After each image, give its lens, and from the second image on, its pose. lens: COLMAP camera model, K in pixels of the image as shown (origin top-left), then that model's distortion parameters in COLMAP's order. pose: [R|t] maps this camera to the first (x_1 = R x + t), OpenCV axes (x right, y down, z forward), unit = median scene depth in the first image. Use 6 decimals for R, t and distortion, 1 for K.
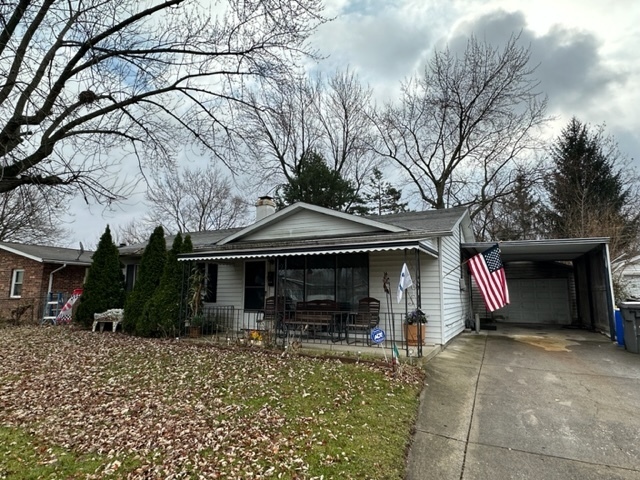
lens RADIAL K [[374.5, 0, 320.3], [0, 374.5, 238.3], [0, 0, 1]] dist [0.008830, 0.000645]
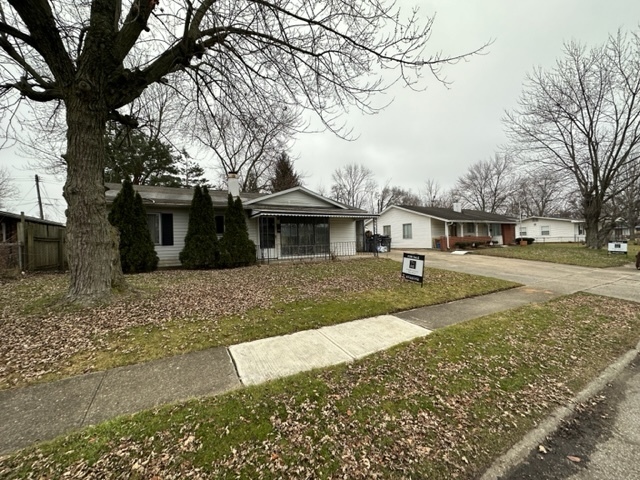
lens RADIAL K [[252.8, 0, 319.7], [0, 252.8, 239.0], [0, 0, 1]] dist [-0.002738, 0.000823]
pose [[0.571347, -0.013690, 0.820594, -0.374627], [-0.090017, 0.992783, 0.079238, 0.018950], [-0.815757, -0.119140, 0.565991, 0.073731]]
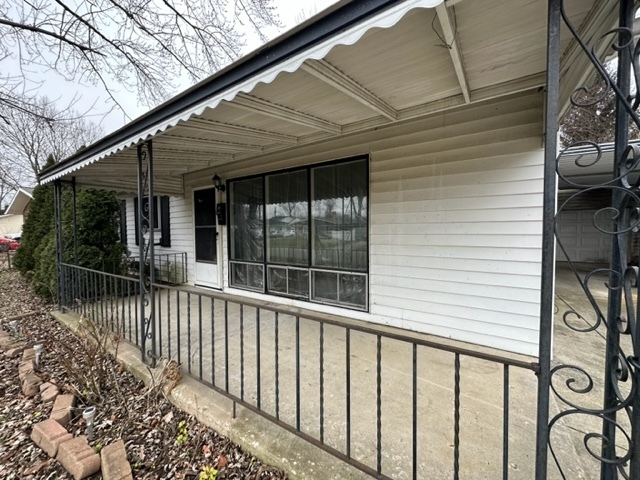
lens RADIAL K [[252.8, 0, 322.5], [0, 252.8, 240.6], [0, 0, 1]] dist [-0.002738, 0.000823]
pose [[0.993664, -0.012608, -0.111682, 0.036127], [0.033264, 0.982161, 0.185074, 0.030282], [0.107356, -0.187616, 0.976358, 0.222421]]
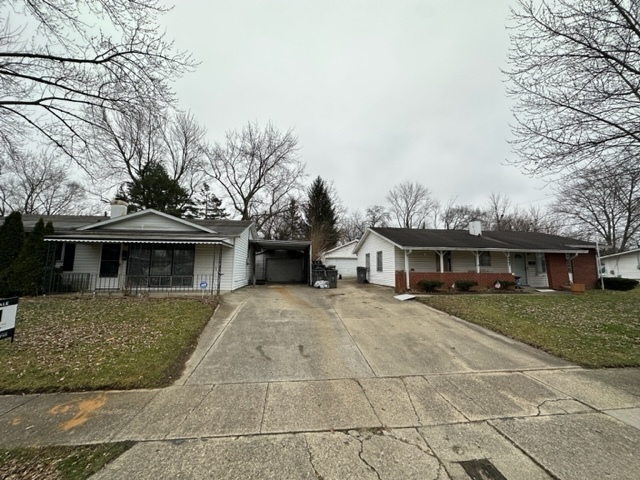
lens RADIAL K [[252.8, 0, 318.5], [0, 252.8, 239.7], [0, 0, 1]] dist [-0.002738, 0.000823]
pose [[0.834195, 0.064438, 0.547692, -0.014772], [-0.085208, 0.996284, 0.012565, -0.014508], [-0.544847, -0.057149, 0.836586, -0.117125]]
